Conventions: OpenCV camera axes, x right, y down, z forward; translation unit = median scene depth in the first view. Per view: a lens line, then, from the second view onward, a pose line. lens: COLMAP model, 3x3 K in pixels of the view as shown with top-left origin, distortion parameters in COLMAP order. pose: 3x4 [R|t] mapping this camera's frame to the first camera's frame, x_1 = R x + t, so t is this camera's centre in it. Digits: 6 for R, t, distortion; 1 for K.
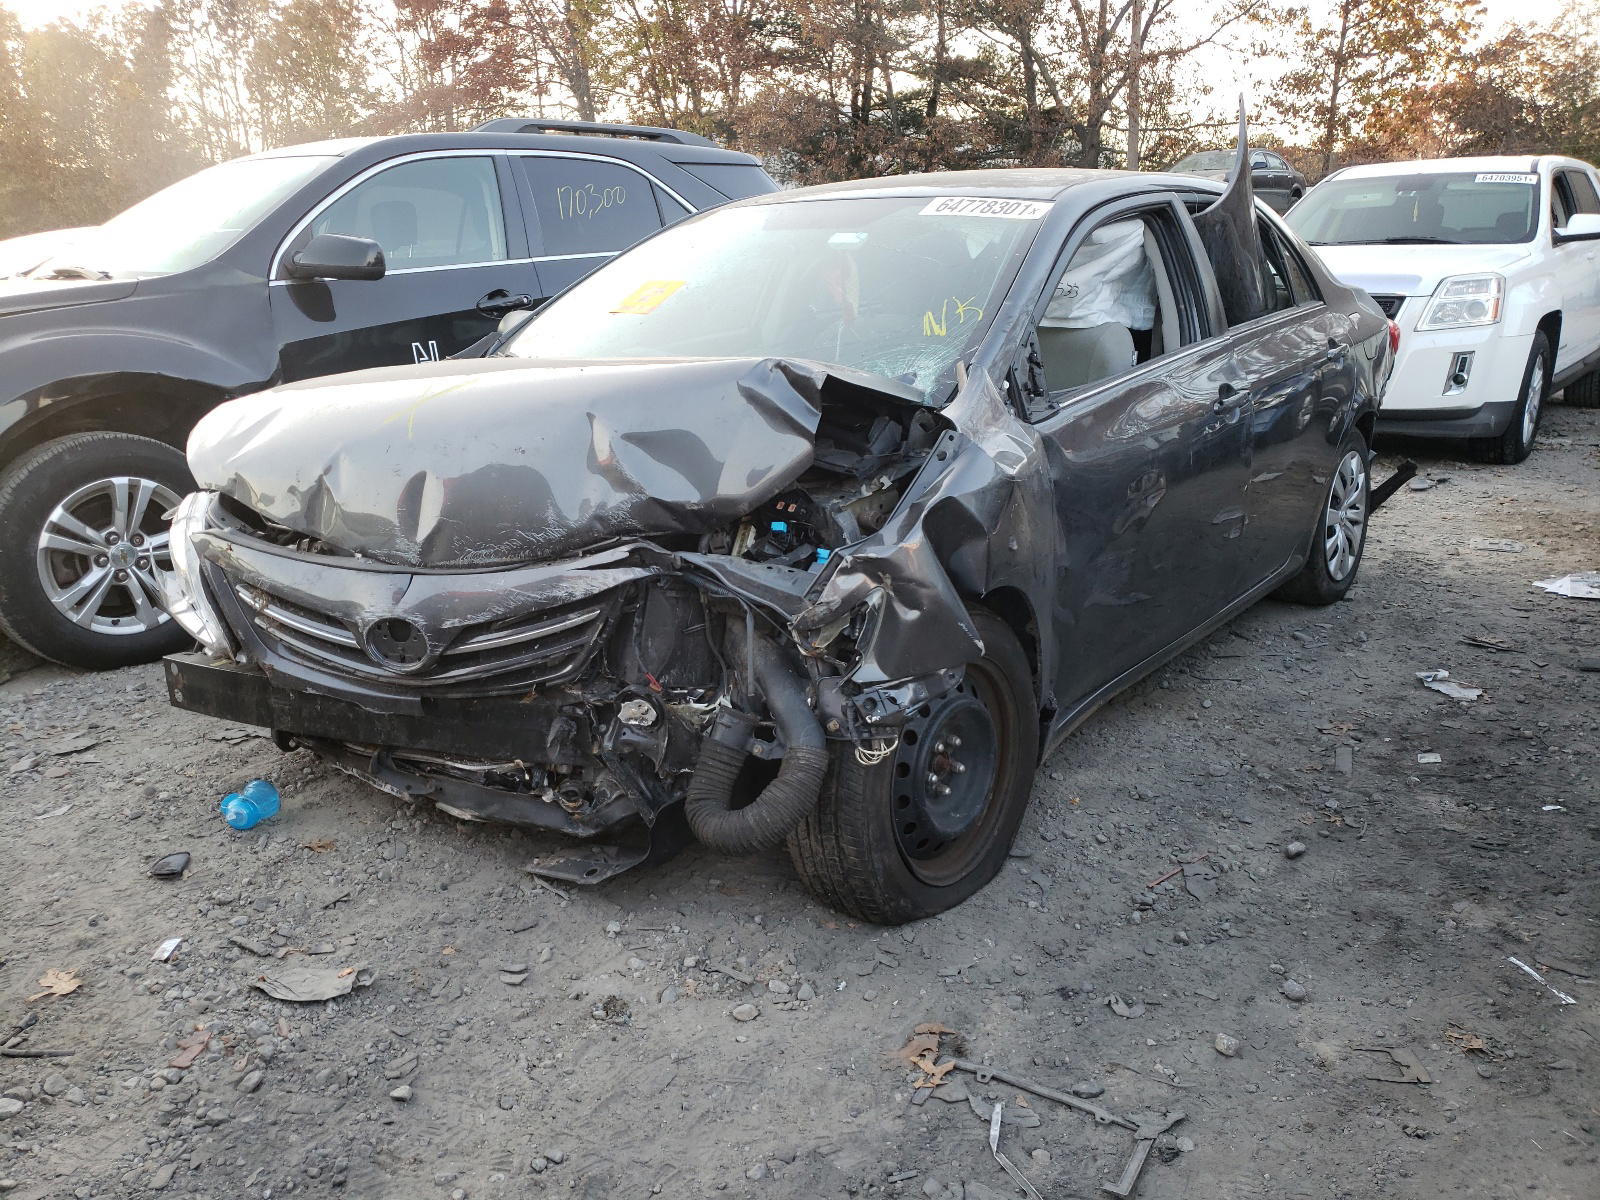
lens RADIAL K [[1211.6, 0, 802.9], [0, 1211.6, 585.6], [0, 0, 1]] dist [0.026064, 0.000027]
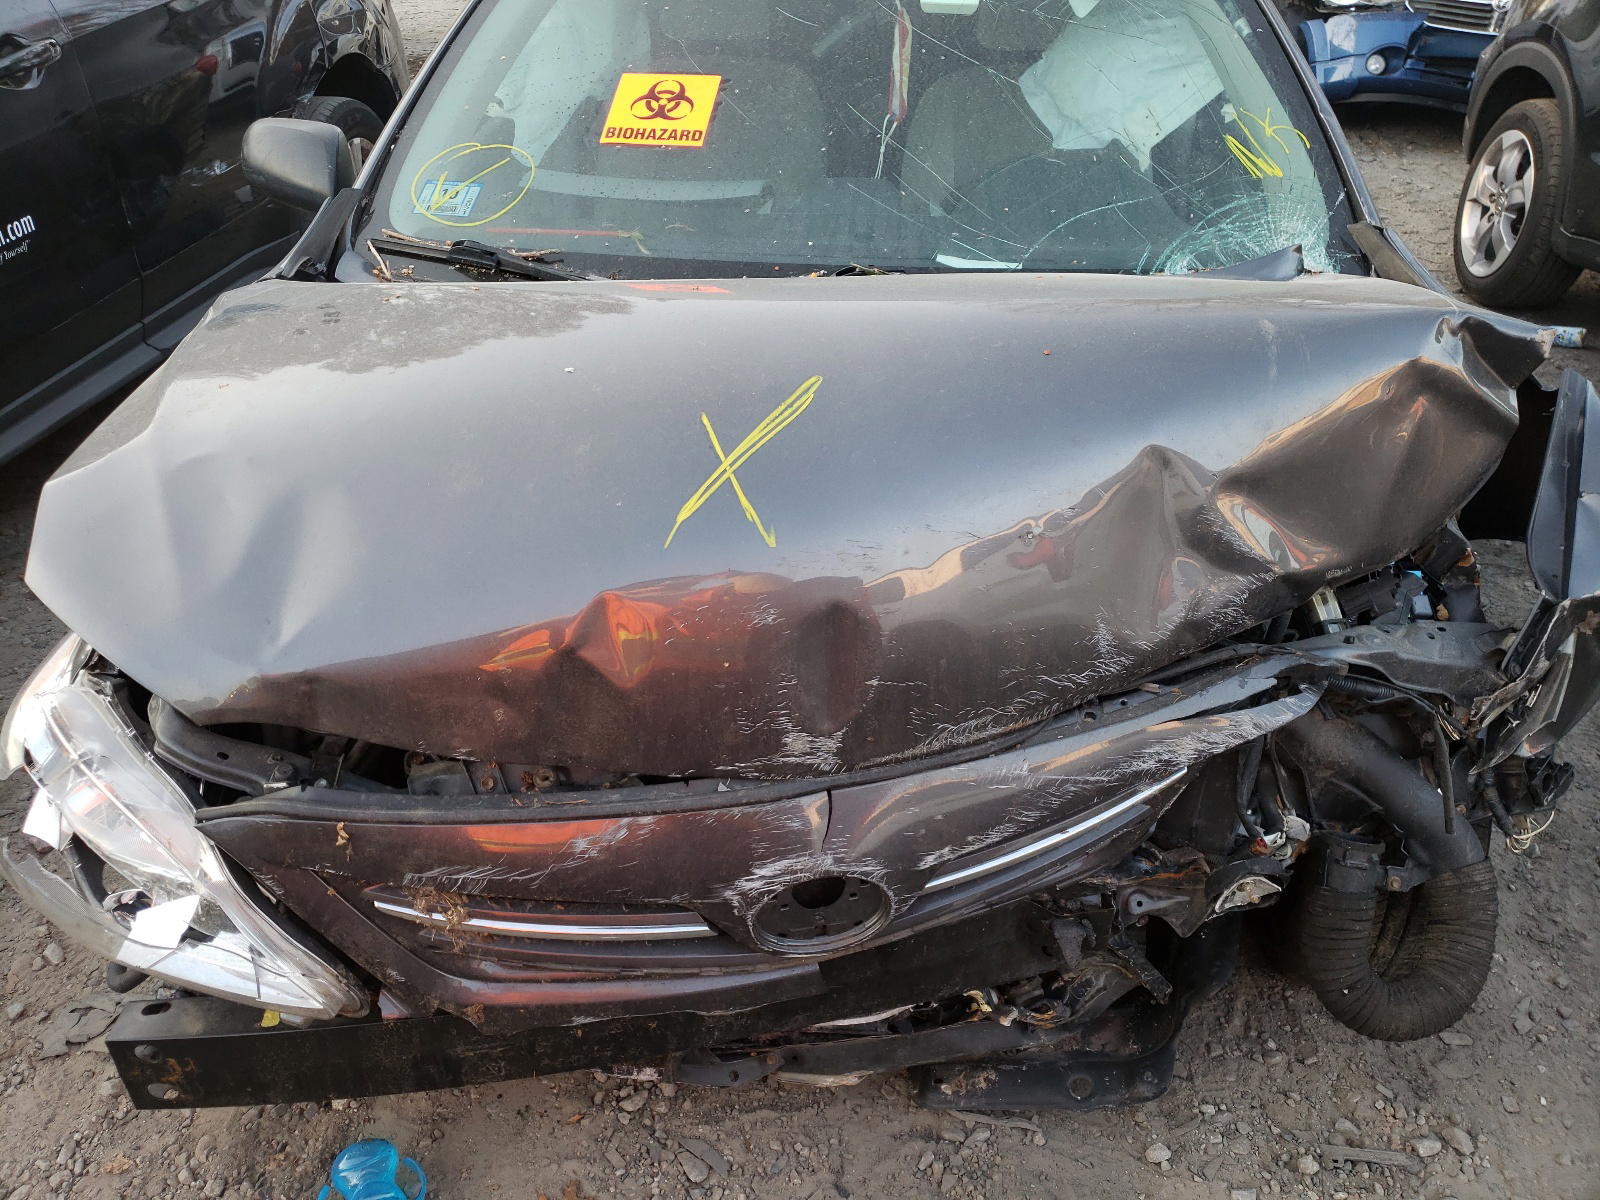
lens RADIAL K [[1225.6, 0, 800.0], [0, 1225.6, 600.0], [0, 0, 1]] dist [0.004201, 0.036213]
pose [[0.851230, -0.260922, 0.455332, -0.540316], [0.129286, 0.945164, 0.299916, -0.244490], [-0.508618, -0.196430, 0.838286, 0.558621]]
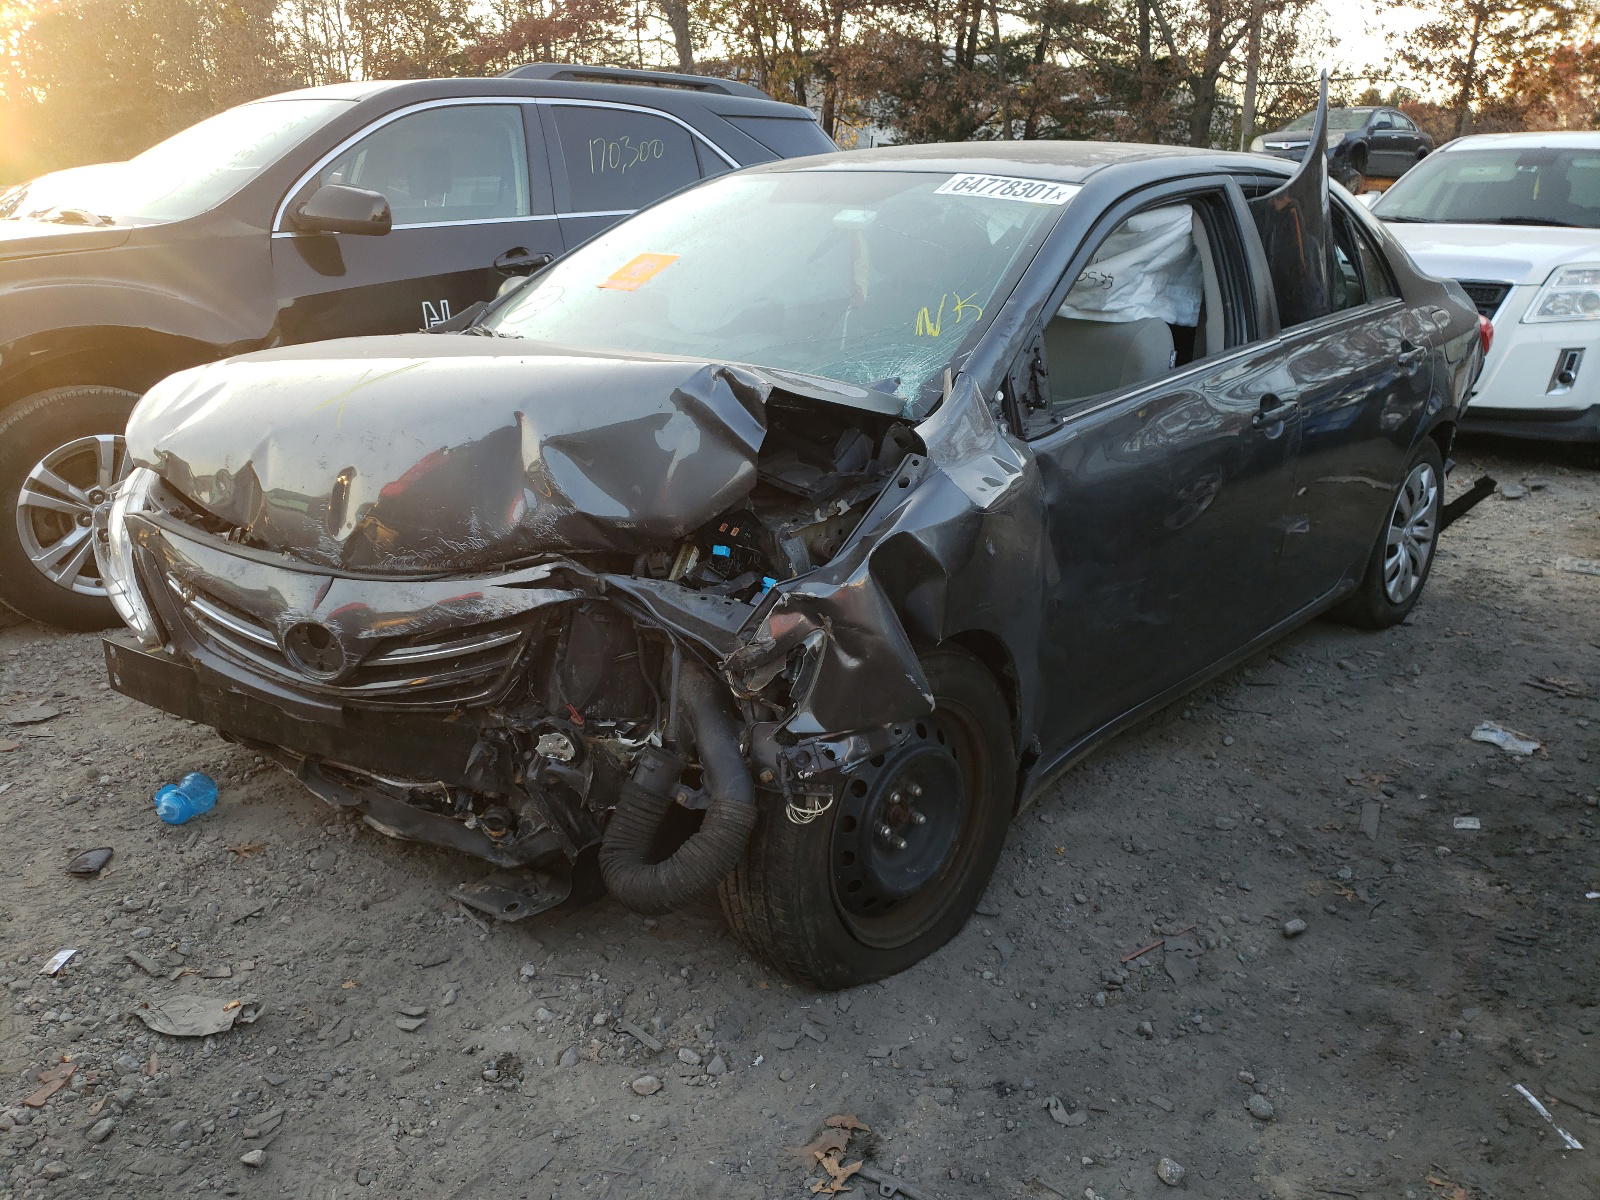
lens RADIAL K [[1225.6, 0, 800.0], [0, 1225.6, 600.0], [0, 0, 1]] dist [0.004201, 0.036213]
pose [[0.996607, 0.055522, -0.060766, 0.088723], [-0.052558, 0.997398, 0.049337, -0.055437], [0.063347, -0.045976, 0.996932, 0.087819]]
